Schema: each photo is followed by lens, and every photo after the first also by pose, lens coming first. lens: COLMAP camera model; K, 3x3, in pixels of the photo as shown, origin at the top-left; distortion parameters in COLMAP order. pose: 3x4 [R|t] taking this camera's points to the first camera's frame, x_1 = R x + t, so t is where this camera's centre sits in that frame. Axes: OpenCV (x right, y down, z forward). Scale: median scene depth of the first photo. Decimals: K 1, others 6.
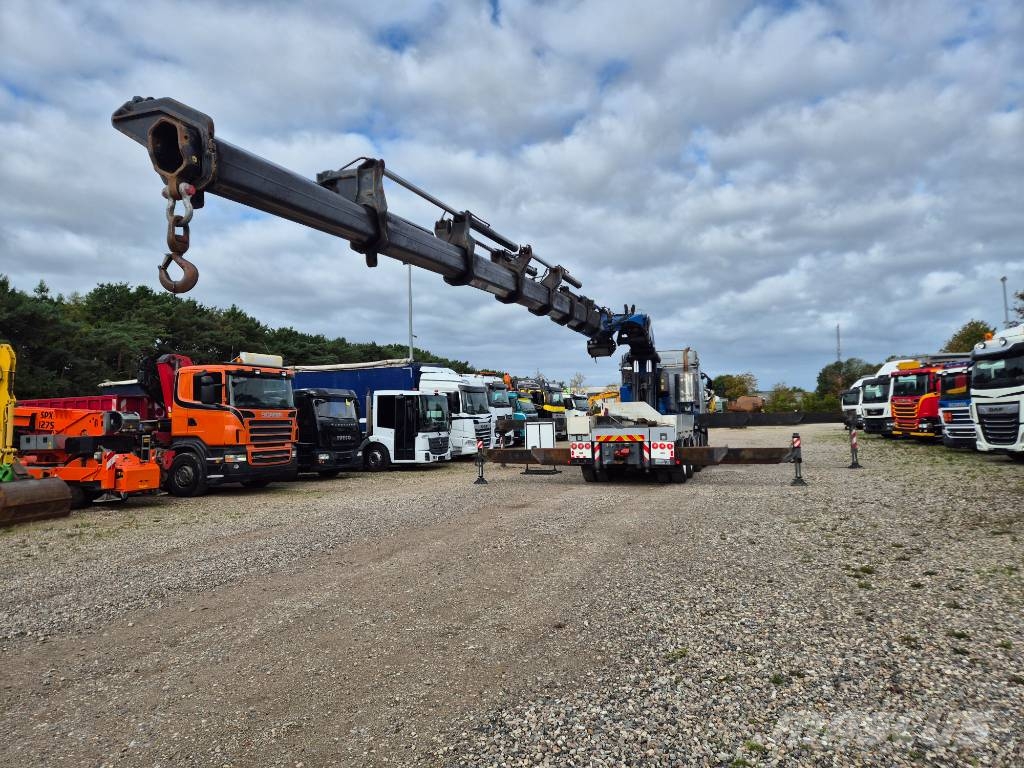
lens RADIAL K [[669.6, 0, 516.5], [0, 669.6, 364.7], [0, 0, 1]] dist [0.065992, -0.003342]
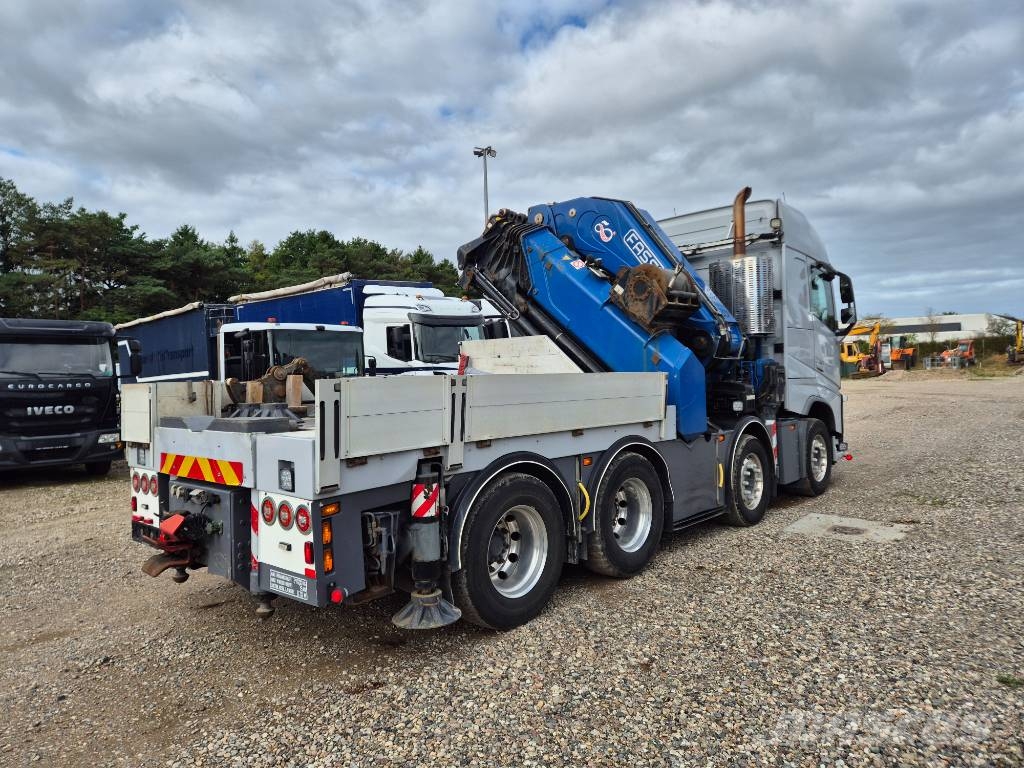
lens RADIAL K [[673.8, 0, 525.1], [0, 673.8, 381.6], [0, 0, 1]] dist [0.101894, -0.090210]
pose [[0.933458, 0.002489, -0.358679, 0.272404], [0.036762, 0.994046, 0.102571, 0.039717], [0.356799, -0.108931, 0.927808, 0.592722]]
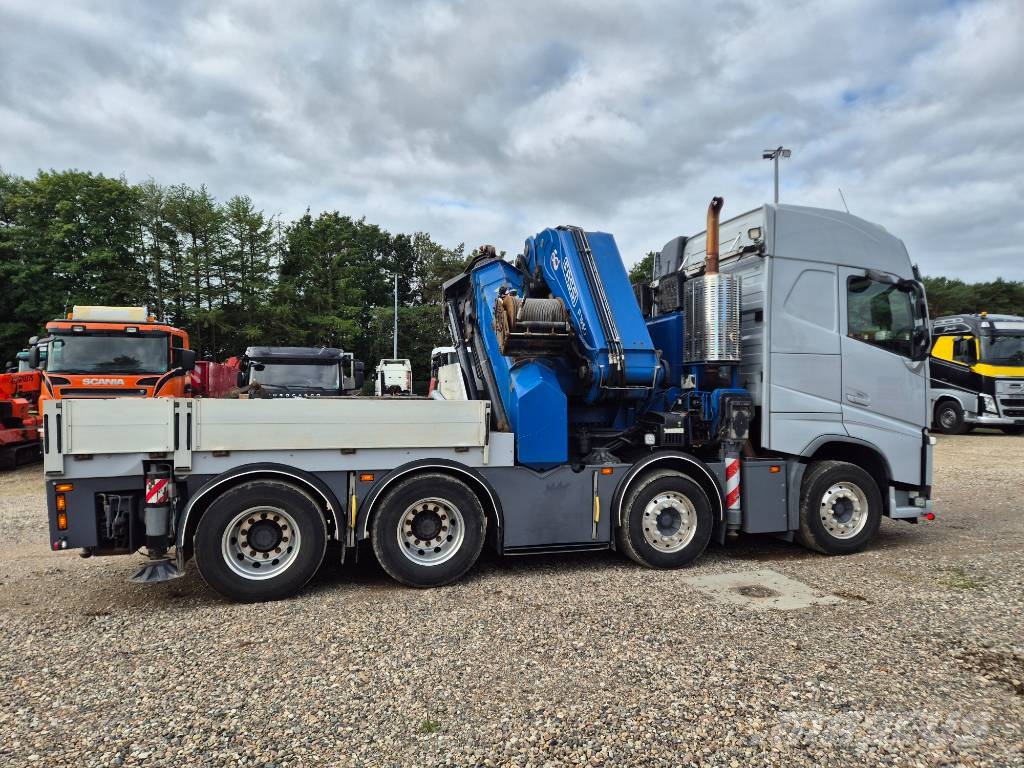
lens RADIAL K [[673.9, 0, 510.7], [0, 673.9, 426.8], [0, 0, 1]] dist [0.080296, -0.084470]
pose [[0.605736, 0.060206, -0.793385, 0.433209], [0.056945, 0.991296, 0.118701, 0.043835], [0.793626, -0.117080, 0.597035, 0.693651]]
